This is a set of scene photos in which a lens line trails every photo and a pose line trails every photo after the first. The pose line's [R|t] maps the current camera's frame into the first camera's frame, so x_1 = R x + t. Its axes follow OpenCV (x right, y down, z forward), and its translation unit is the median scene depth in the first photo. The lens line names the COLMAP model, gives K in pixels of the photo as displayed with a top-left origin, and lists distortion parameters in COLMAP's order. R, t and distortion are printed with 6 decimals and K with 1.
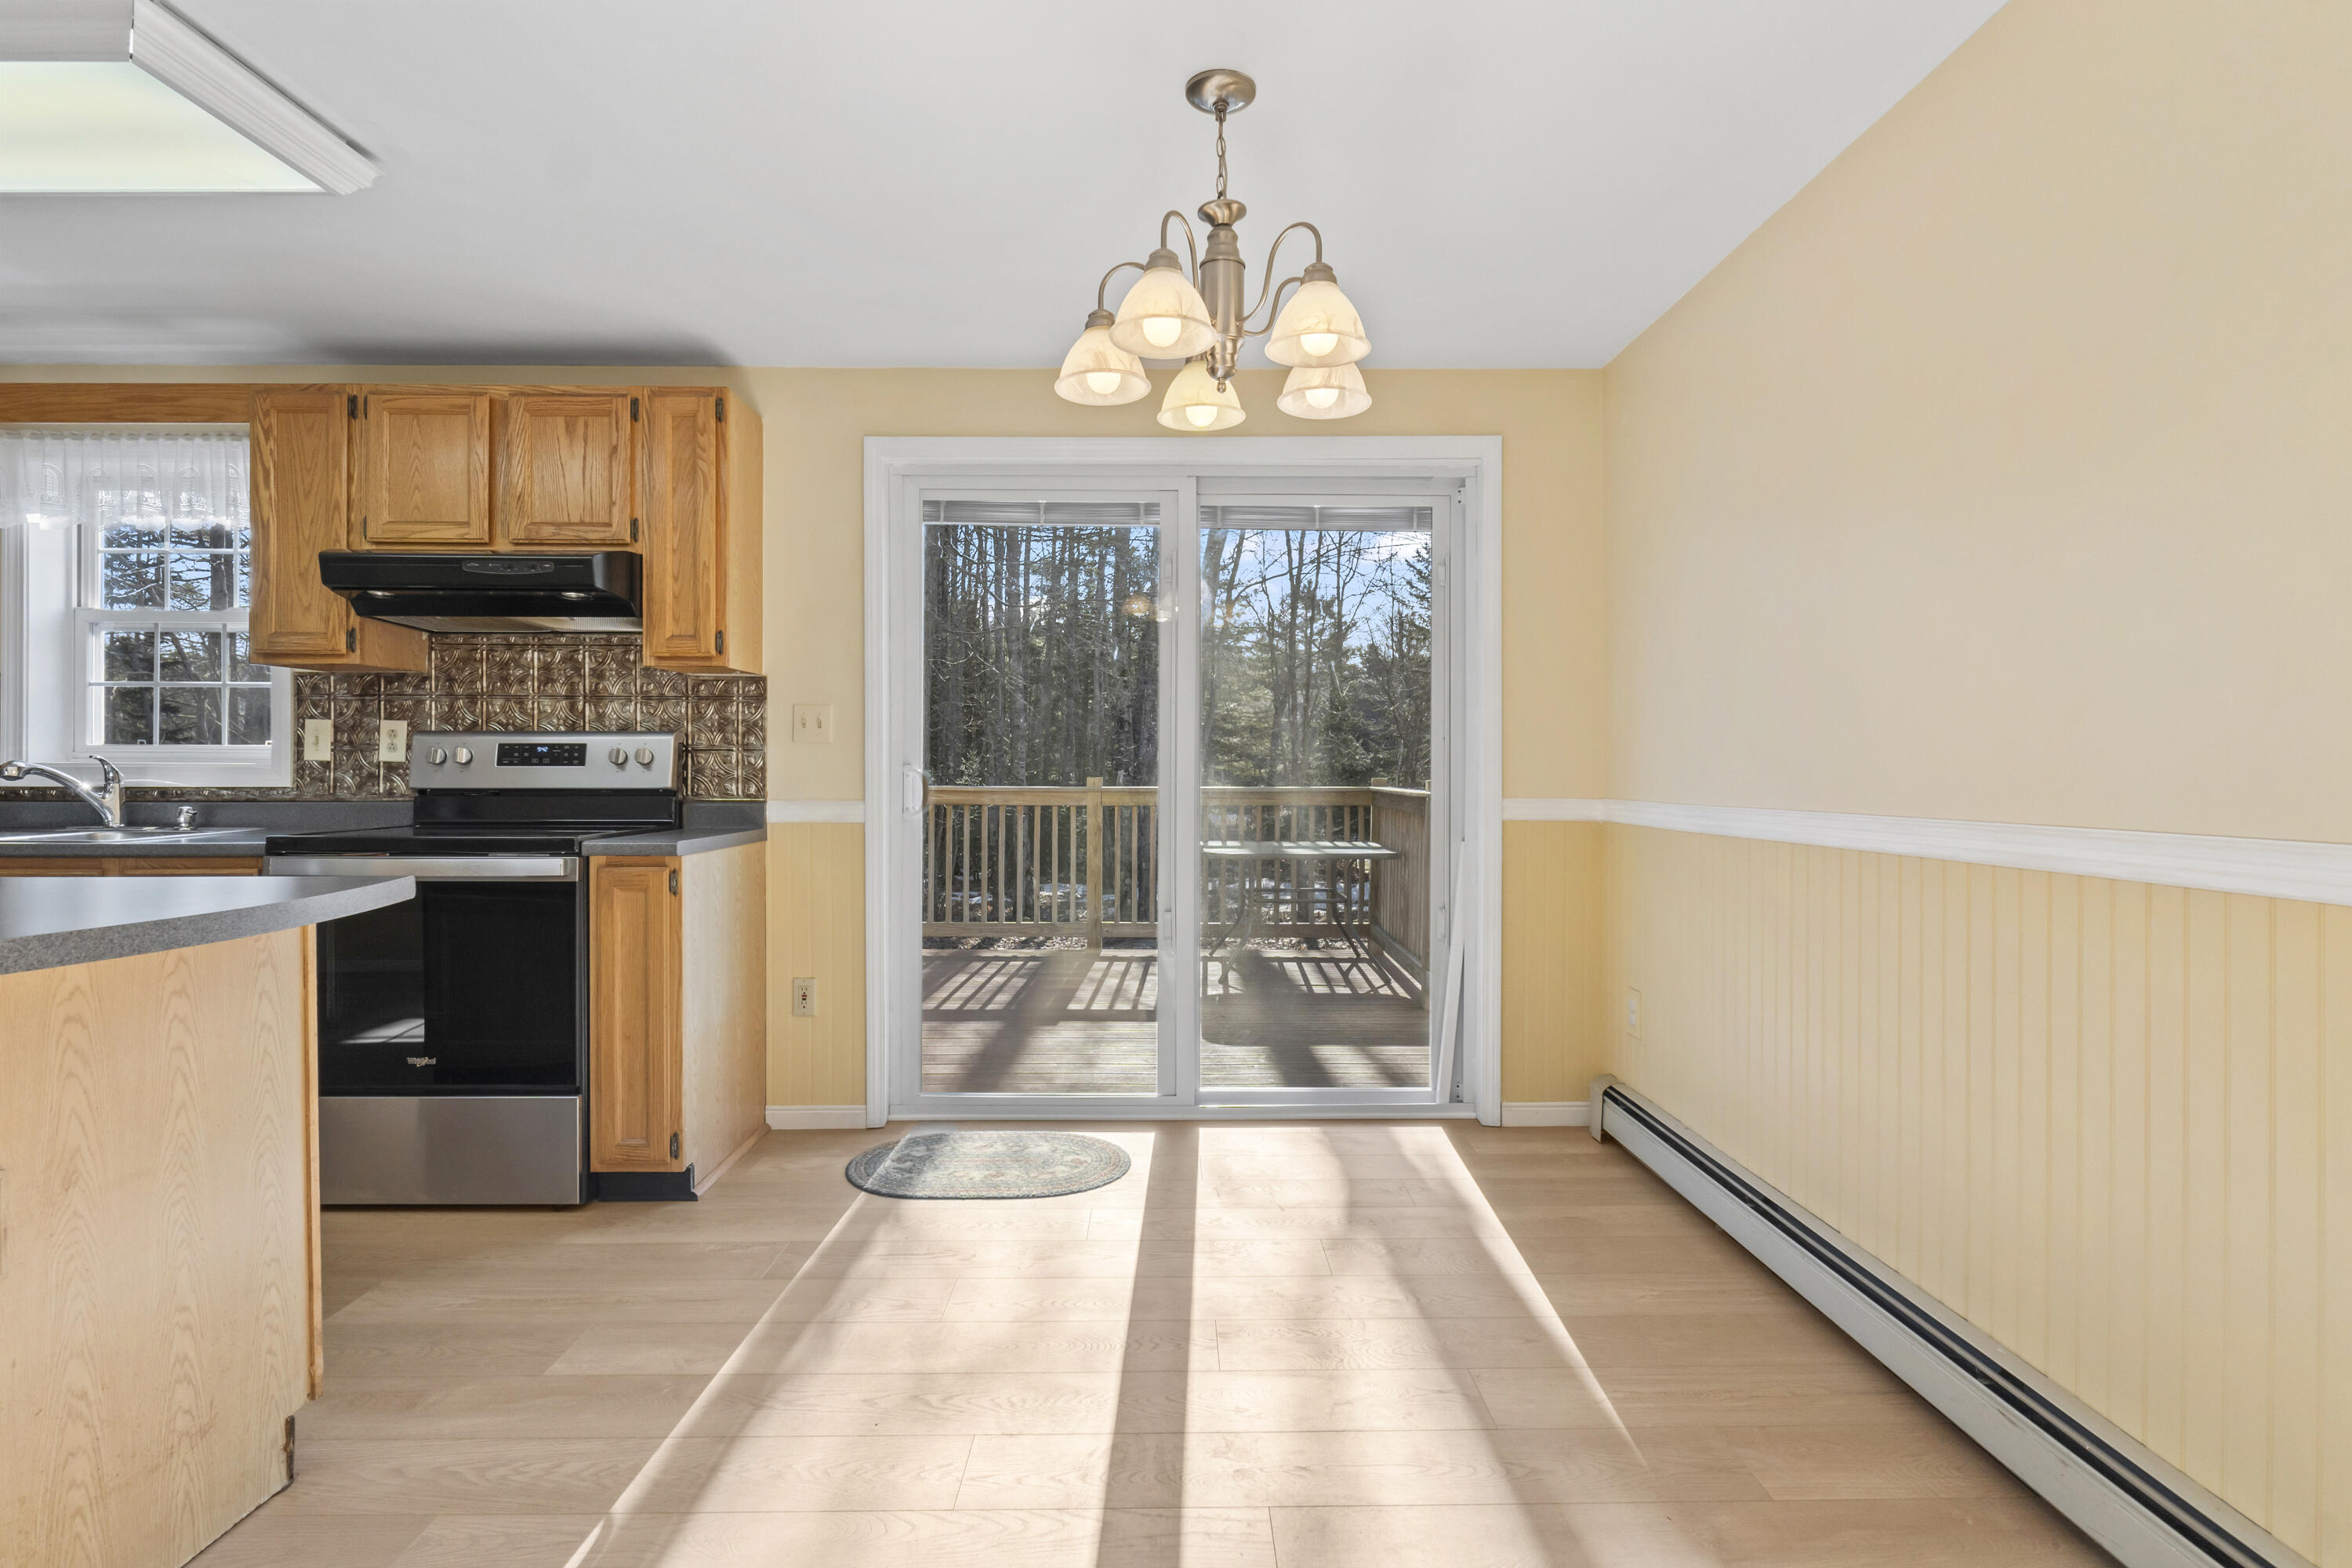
lens RADIAL K [[1184.4, 0, 1184.5], [0, 1184.4, 776.4], [0, 0, 1]] dist [-0.004226, -0.001489]
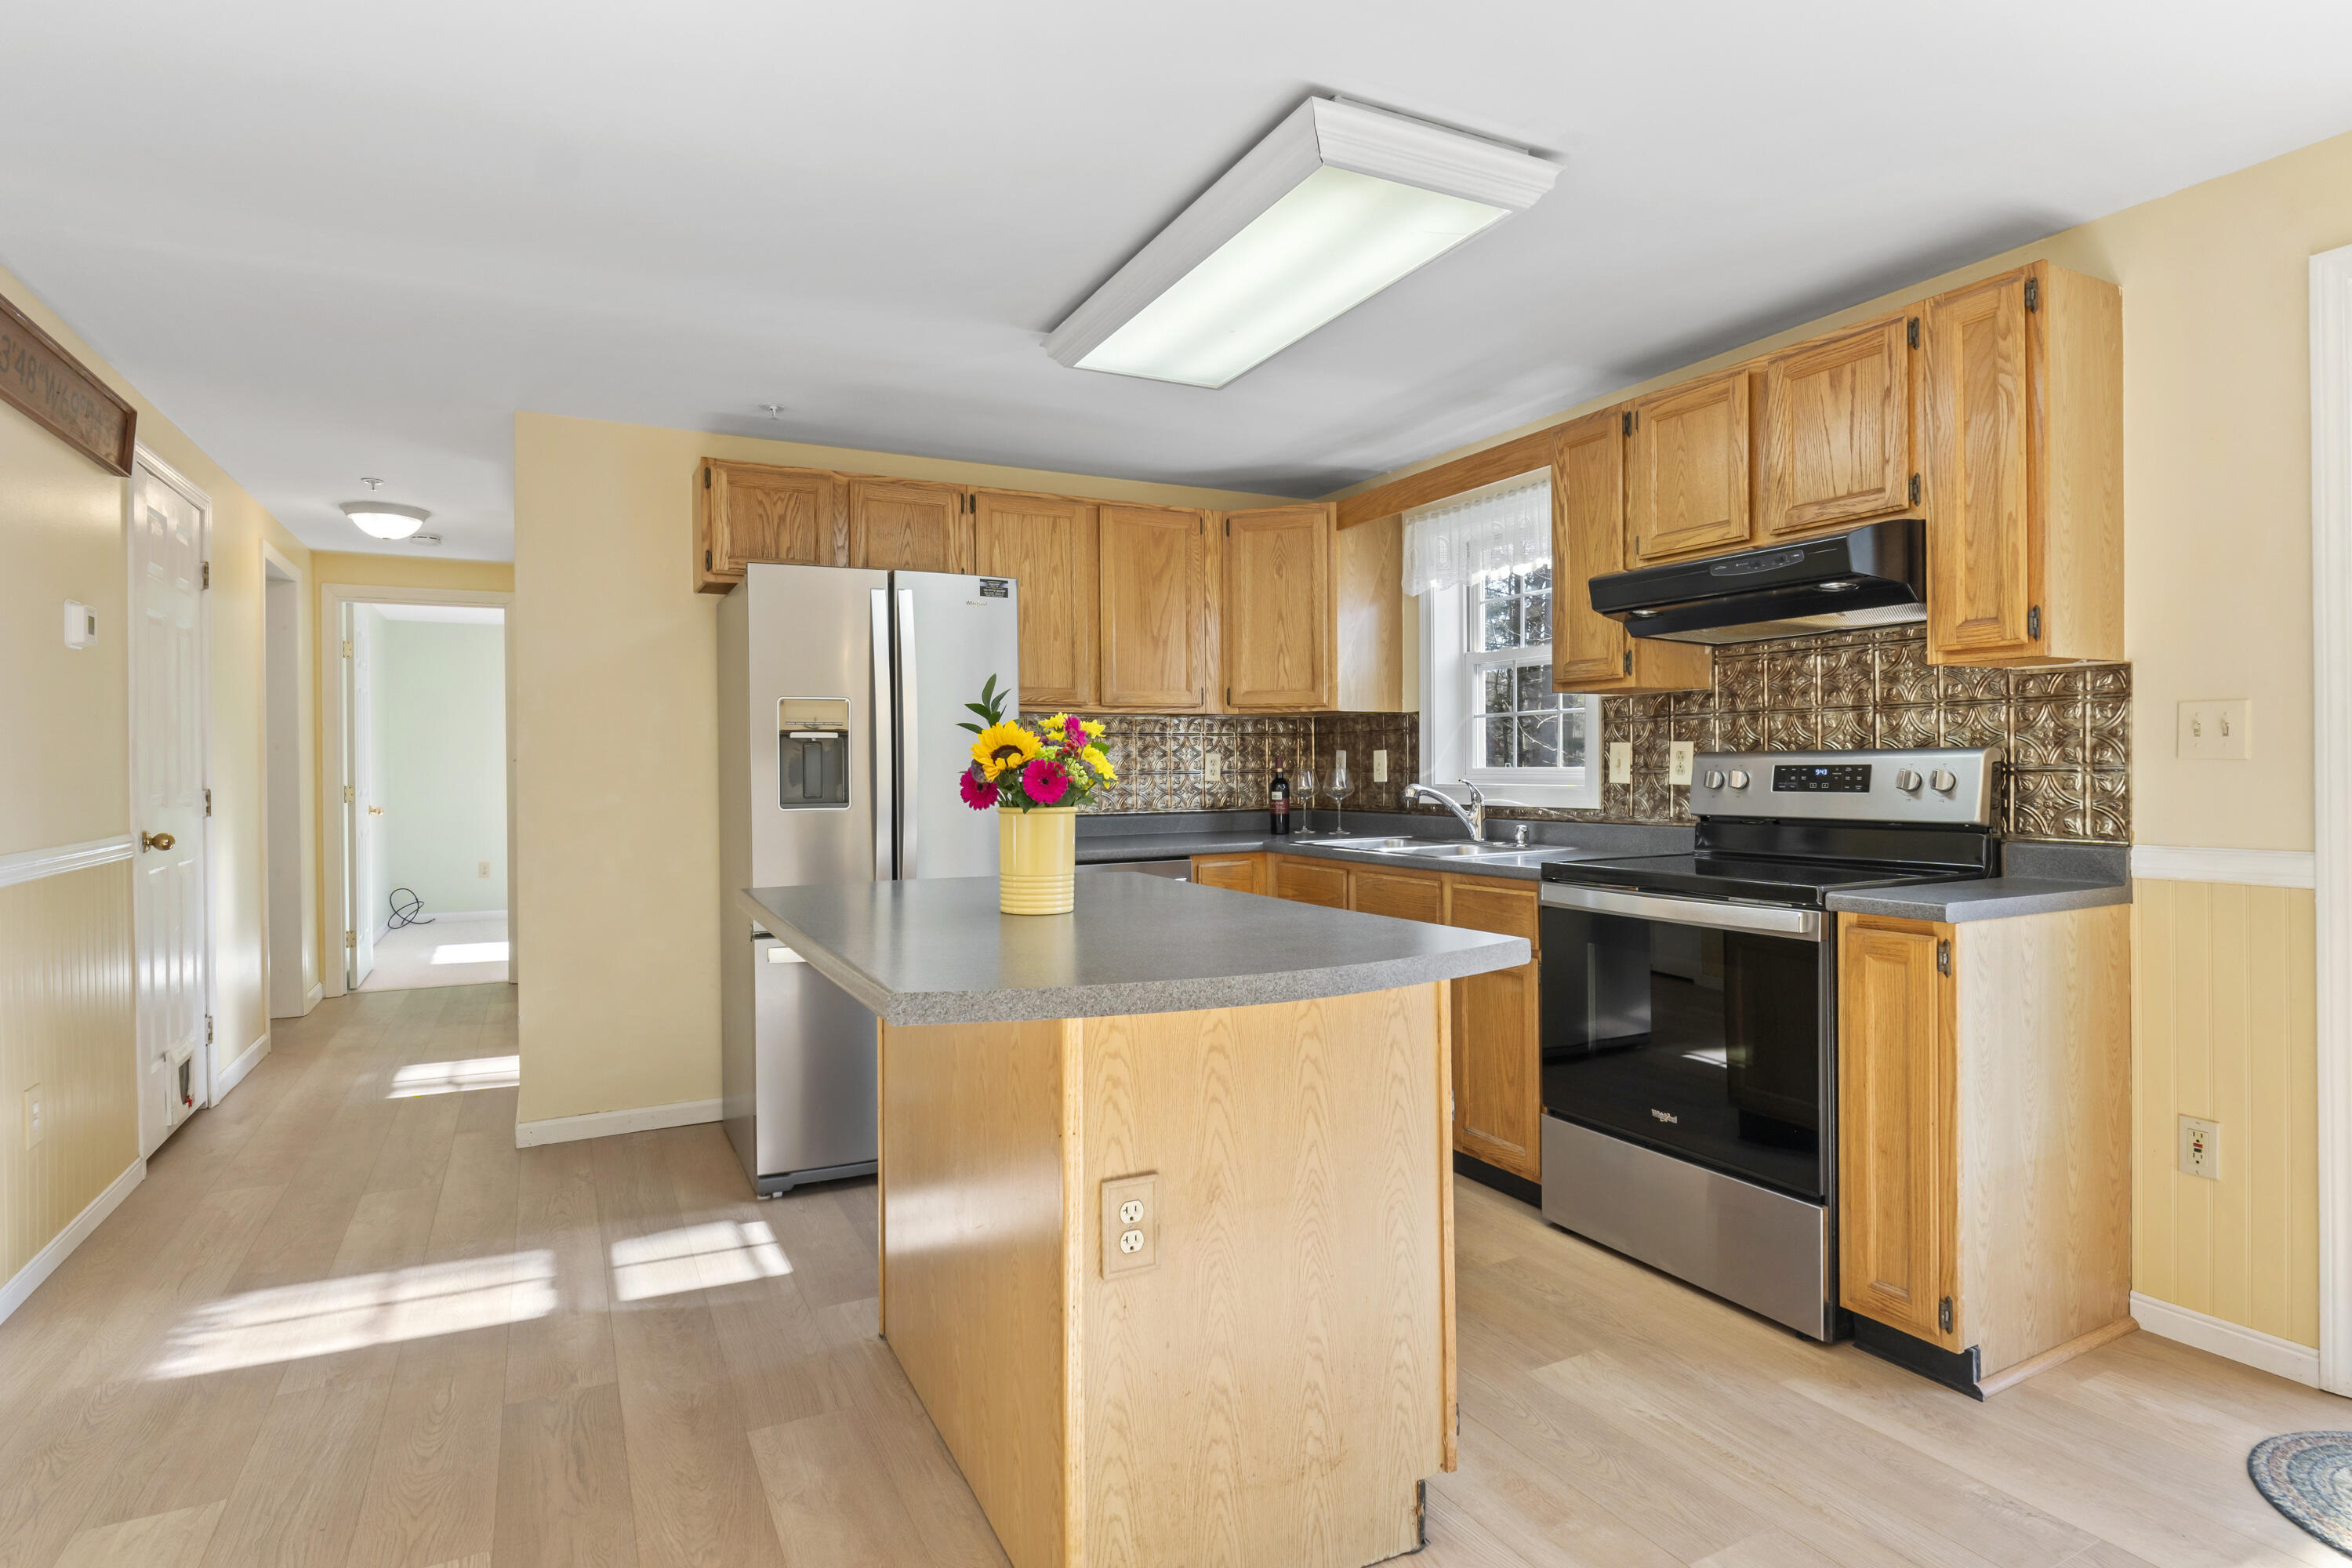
lens RADIAL K [[1219.3, 0, 1172.0], [0, 1219.3, 776.9], [0, 0, 1]] dist [-0.004311, -0.001406]
pose [[0.446068, -0.000387, -0.894999, 0.027857], [0.004121, 0.999990, 0.001621, -0.022702], [0.894990, -0.004411, 0.446065, 0.198505]]
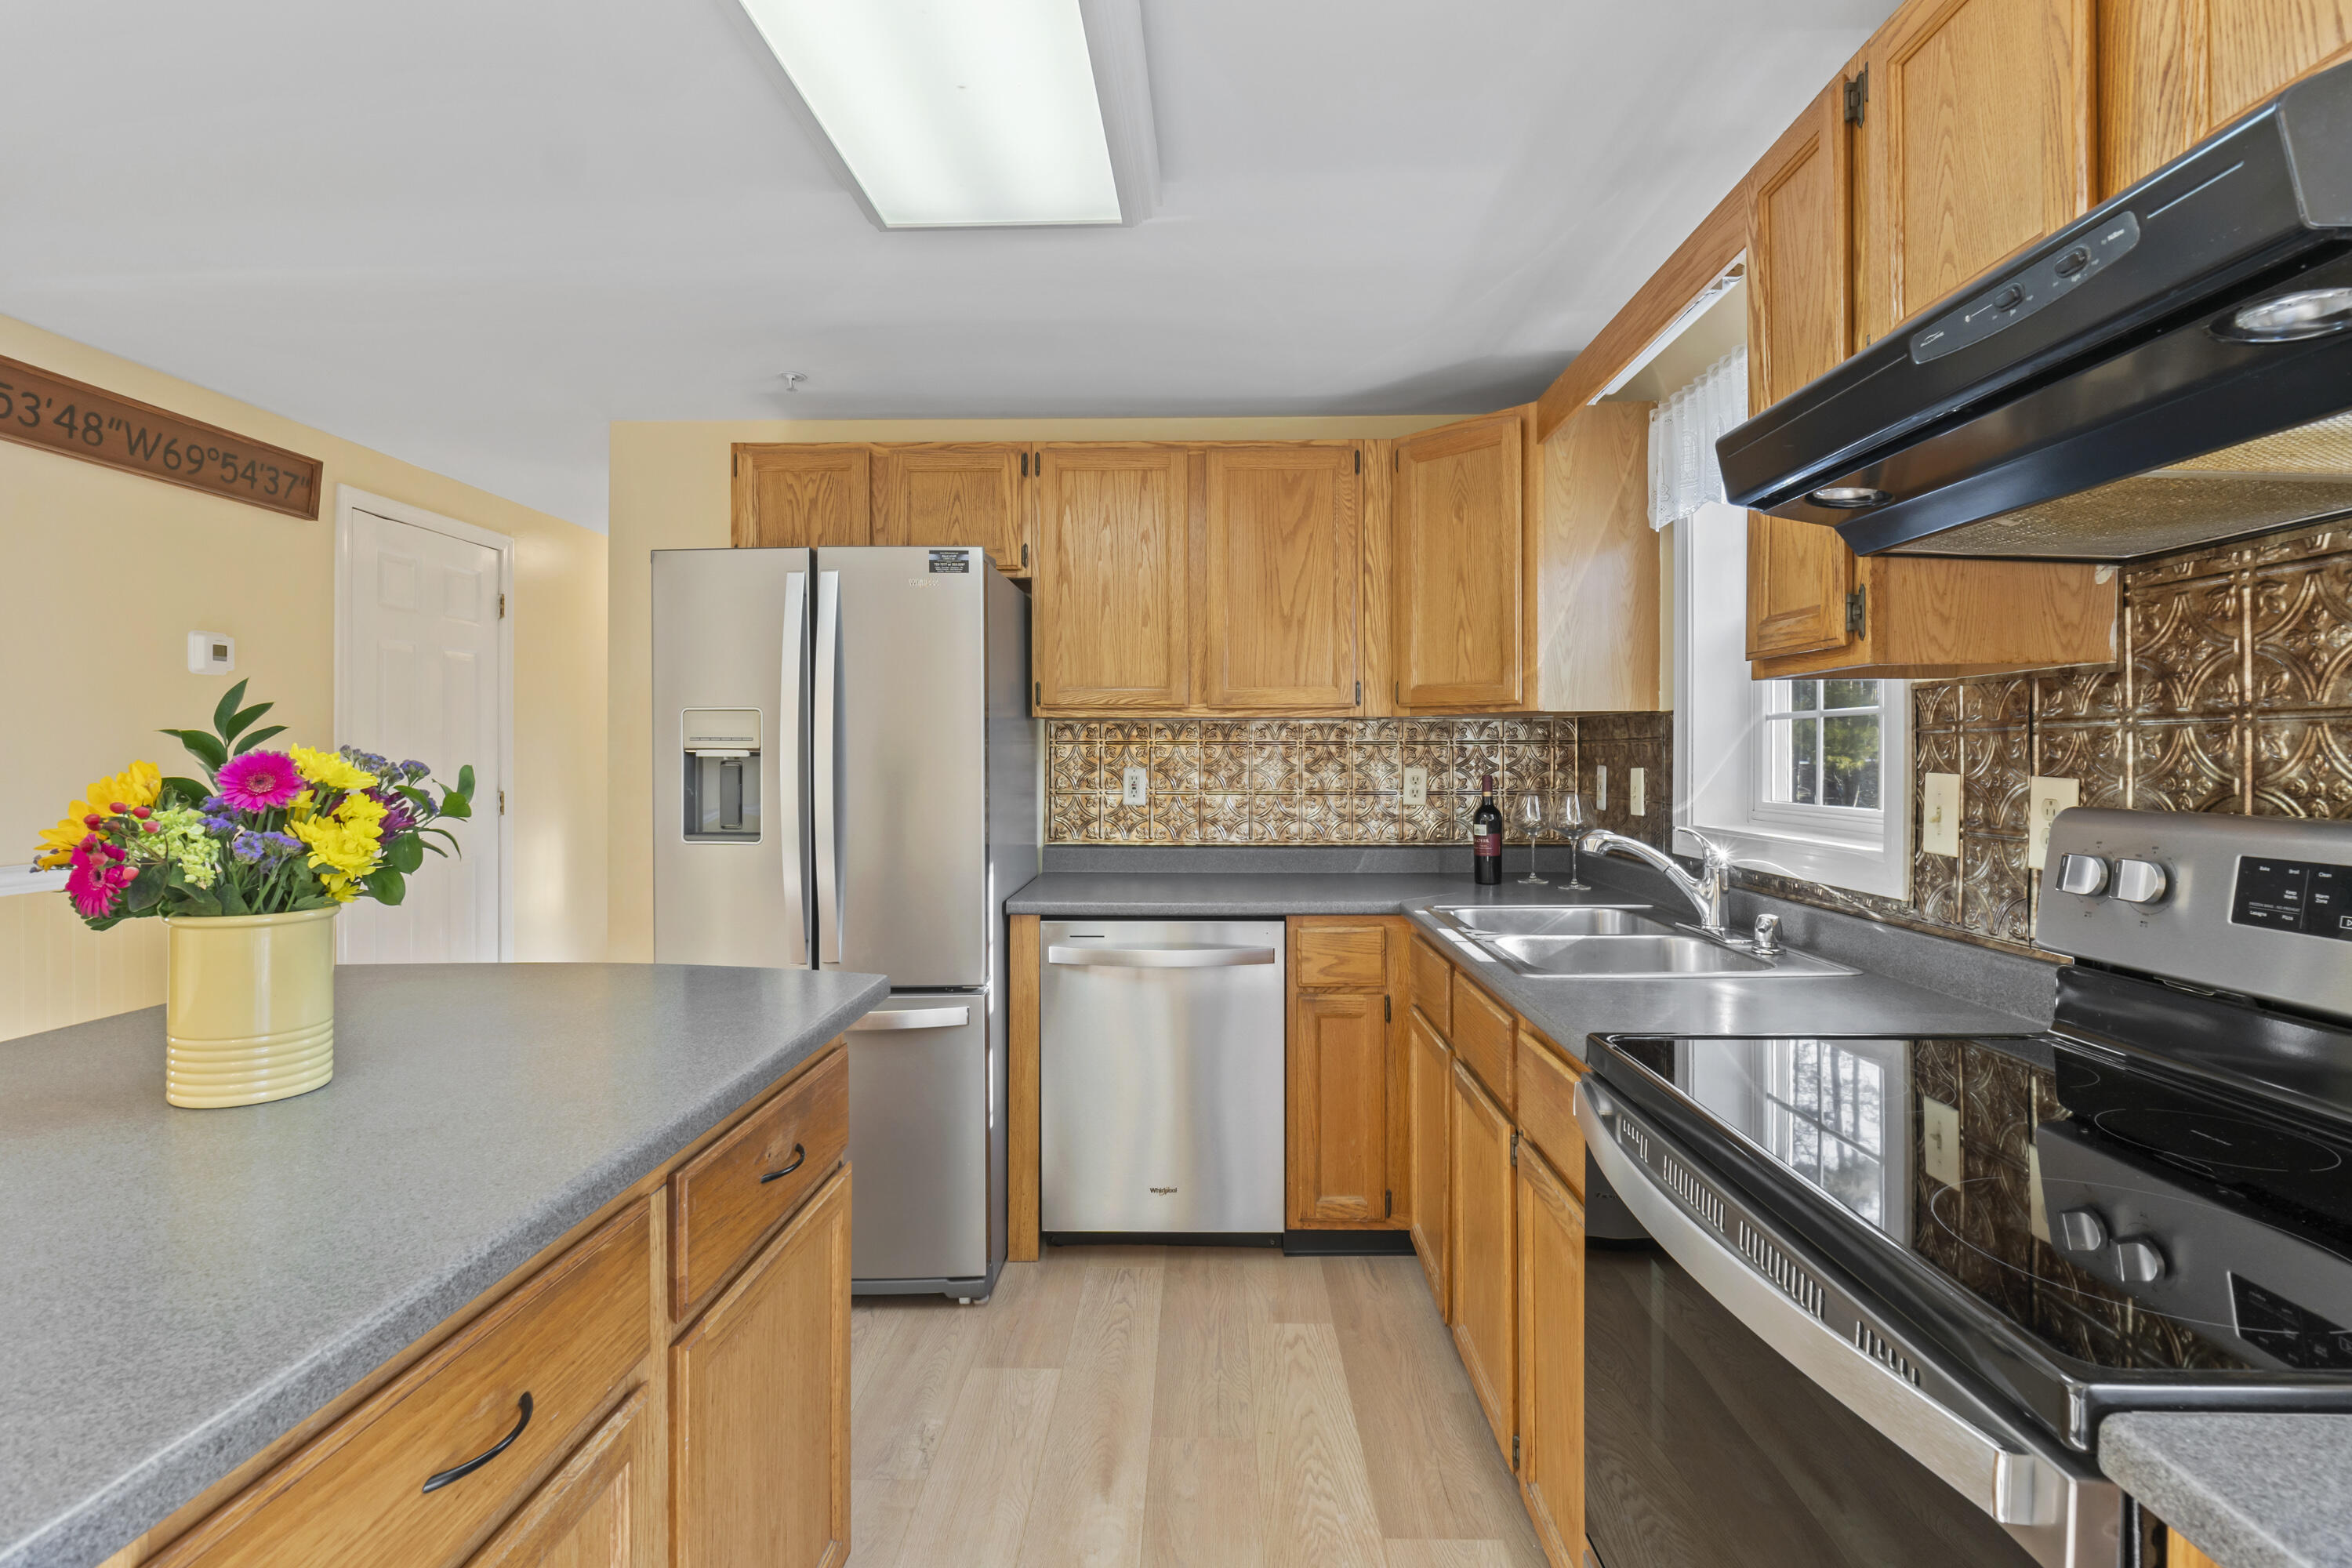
lens RADIAL K [[1105.7, 0, 1177.3], [0, 1105.7, 759.7], [0, 0, 1]] dist [-0.002804, -0.000544]
pose [[-0.035527, -0.000646, -0.999368, -0.254197], [-0.005489, 0.999985, -0.000451, -0.053679], [0.999354, 0.005470, -0.035530, 0.707251]]
